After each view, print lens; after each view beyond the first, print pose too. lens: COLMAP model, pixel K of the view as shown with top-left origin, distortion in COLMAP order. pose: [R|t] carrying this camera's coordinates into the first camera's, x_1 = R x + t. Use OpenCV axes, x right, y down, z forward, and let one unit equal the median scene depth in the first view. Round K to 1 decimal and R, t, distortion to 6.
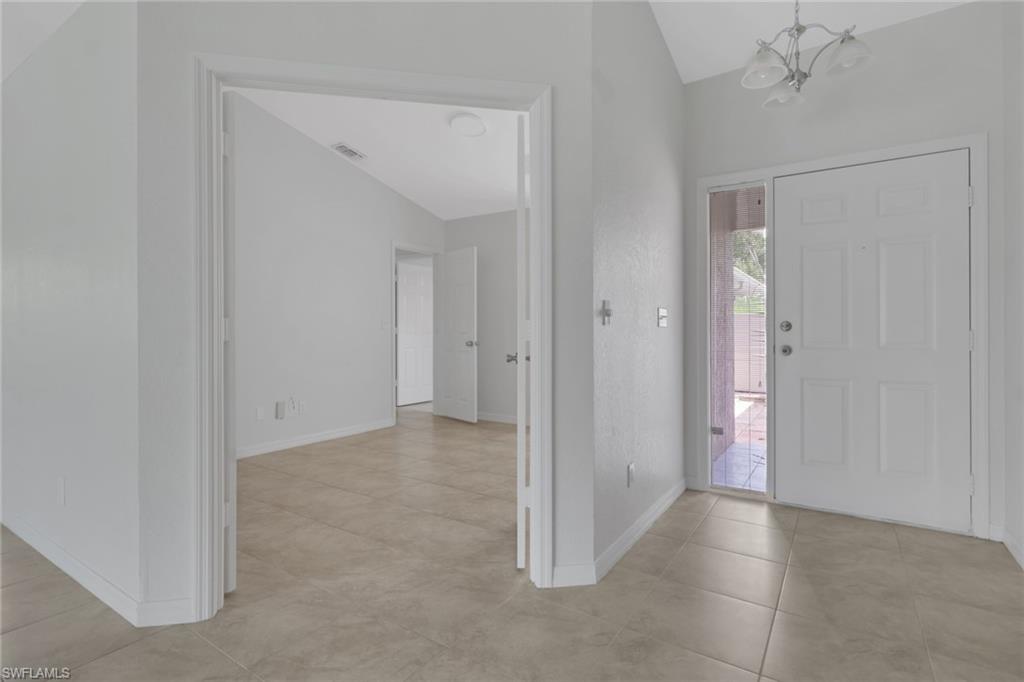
lens RADIAL K [[490.4, 0, 514.8], [0, 490.4, 334.5], [0, 0, 1]] dist [0.003583, 0.001081]
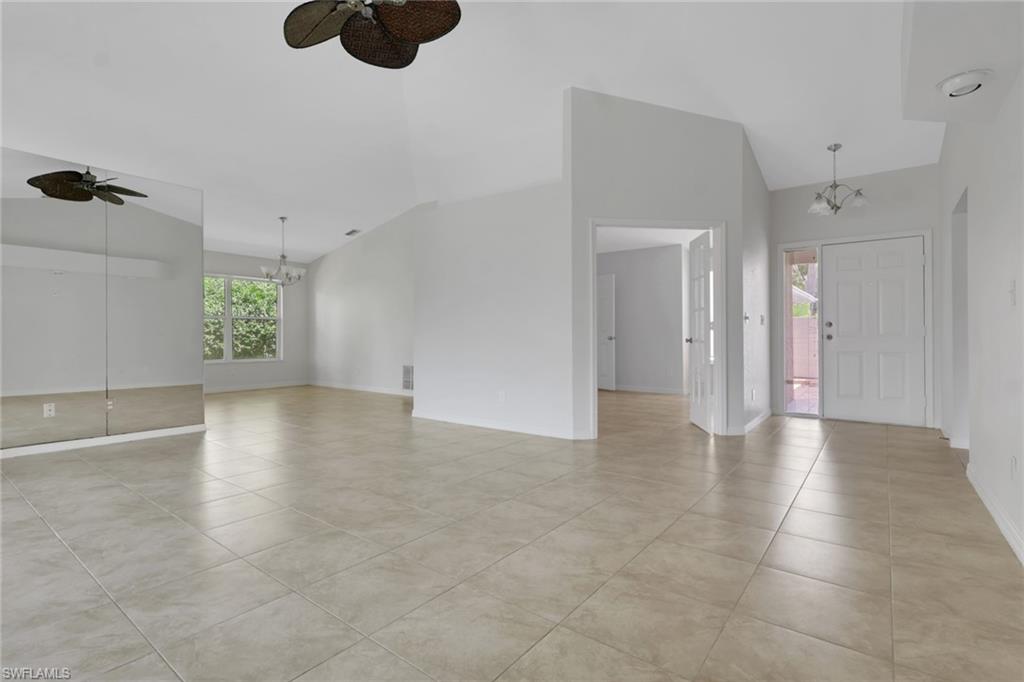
lens RADIAL K [[490.4, 0, 501.0], [0, 490.4, 342.0], [0, 0, 1]] dist [0.003583, 0.001081]
pose [[0.996642, -0.008065, -0.081488, -0.546752], [0.009197, 0.999866, 0.013525, 0.012827], [0.081368, -0.014229, 0.996583, -0.977134]]
